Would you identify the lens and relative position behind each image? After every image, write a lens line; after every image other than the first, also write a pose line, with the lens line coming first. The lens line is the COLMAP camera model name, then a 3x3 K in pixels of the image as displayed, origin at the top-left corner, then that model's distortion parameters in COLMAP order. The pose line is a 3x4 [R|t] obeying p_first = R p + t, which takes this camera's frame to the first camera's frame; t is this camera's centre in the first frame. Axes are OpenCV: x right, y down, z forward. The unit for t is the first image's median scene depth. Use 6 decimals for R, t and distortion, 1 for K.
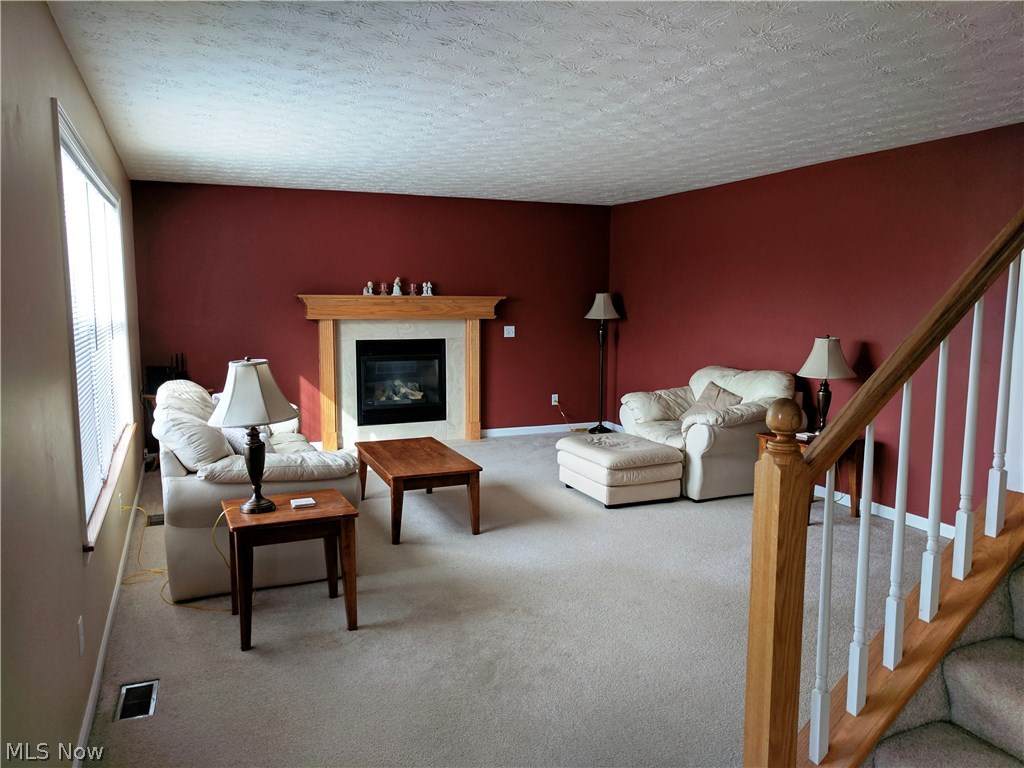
lens RADIAL K [[775.5, 0, 517.4], [0, 775.5, 387.3], [0, 0, 1]] dist [-0.004173, 0.022559]
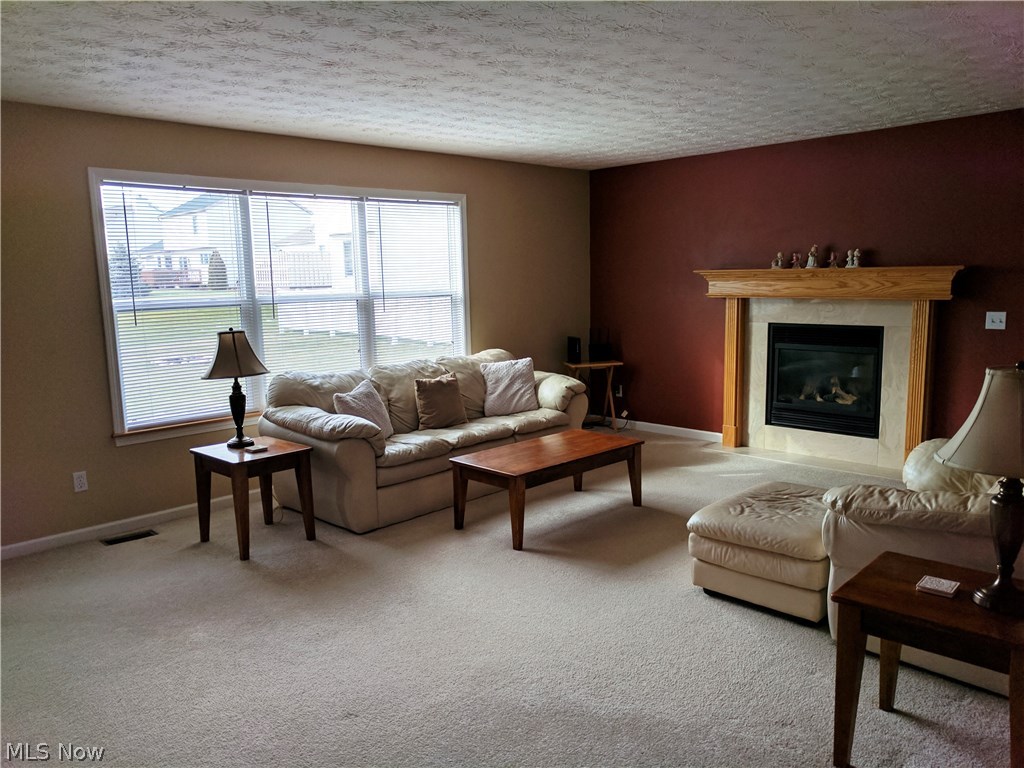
lens RADIAL K [[775.5, 0, 517.4], [0, 775.5, 387.3], [0, 0, 1]] dist [-0.004173, 0.022559]
pose [[0.363619, 0.121035, -0.923651, 0.468545], [-0.086421, 0.991630, 0.095921, -0.047715], [0.927531, 0.044945, 0.371035, 0.431476]]
